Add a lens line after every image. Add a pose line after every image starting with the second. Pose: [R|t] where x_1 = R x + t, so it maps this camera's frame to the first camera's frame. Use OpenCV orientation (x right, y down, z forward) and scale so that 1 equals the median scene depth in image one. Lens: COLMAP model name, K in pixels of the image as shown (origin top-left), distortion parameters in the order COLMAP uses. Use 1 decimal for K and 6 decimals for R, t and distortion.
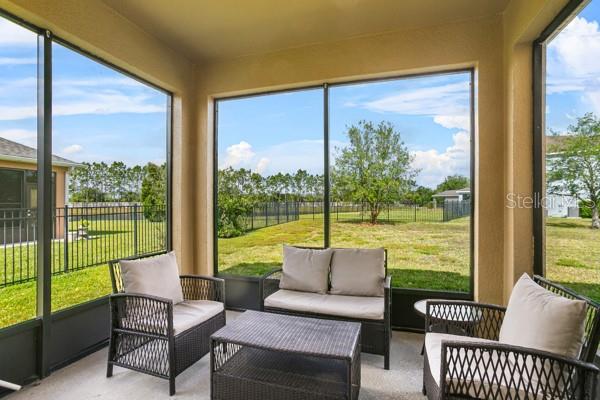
lens RADIAL K [[292.8, 0, 300.0], [0, 292.8, 200.0], [0, 0, 1]] dist [-0.003362, -0.000340]
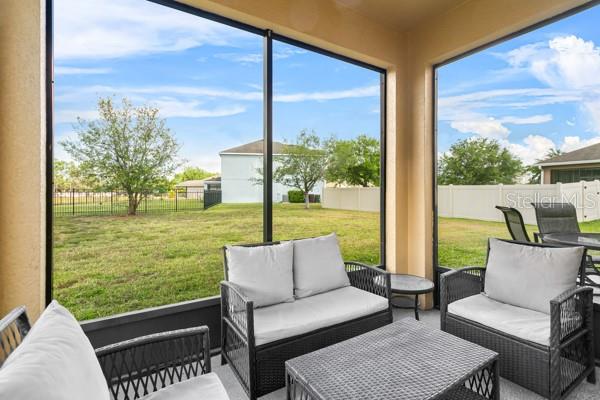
lens RADIAL K [[291.9, 0, 299.3], [0, 291.9, 190.5], [0, 0, 1]] dist [-0.001074, -0.000147]
pose [[0.669061, 0.004066, 0.743196, -0.072672], [-0.006127, 0.999981, 0.000046, 0.004871], [-0.743182, -0.004585, 0.669073, 0.073077]]
